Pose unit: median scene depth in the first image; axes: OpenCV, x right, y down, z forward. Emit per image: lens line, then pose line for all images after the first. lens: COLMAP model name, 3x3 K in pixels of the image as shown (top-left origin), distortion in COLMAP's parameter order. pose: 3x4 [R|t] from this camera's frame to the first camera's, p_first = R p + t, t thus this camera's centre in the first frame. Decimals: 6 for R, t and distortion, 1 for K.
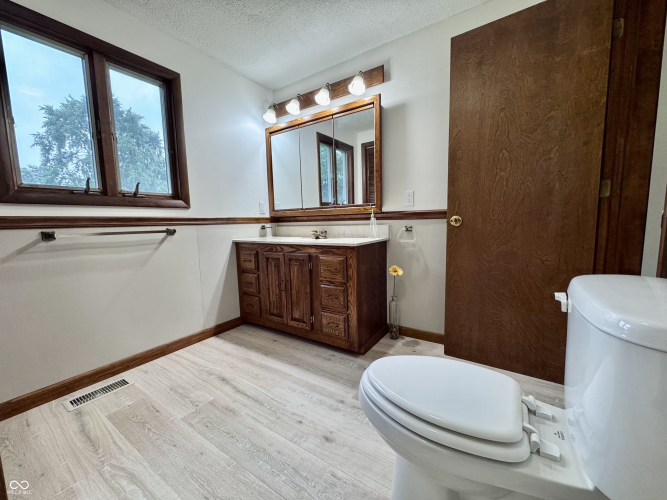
lens RADIAL K [[266.8, 0, 335.0], [0, 266.8, 249.3], [0, 0, 1]] dist [0.000659, -0.000225]
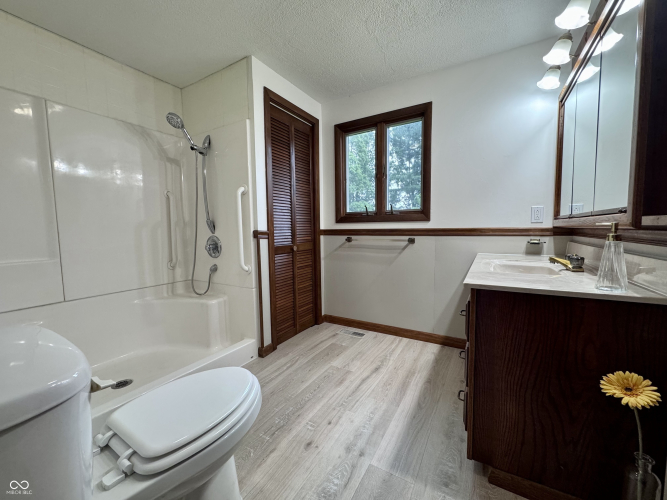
lens RADIAL K [[266.8, 0, 333.3], [0, 266.8, 250.6], [0, 0, 1]] dist [0.000659, -0.000225]
pose [[0.052722, 0.104373, -0.993140, 0.645922], [-0.093096, 0.990706, 0.099175, -0.121655], [0.994260, 0.087229, 0.061949, 0.643446]]
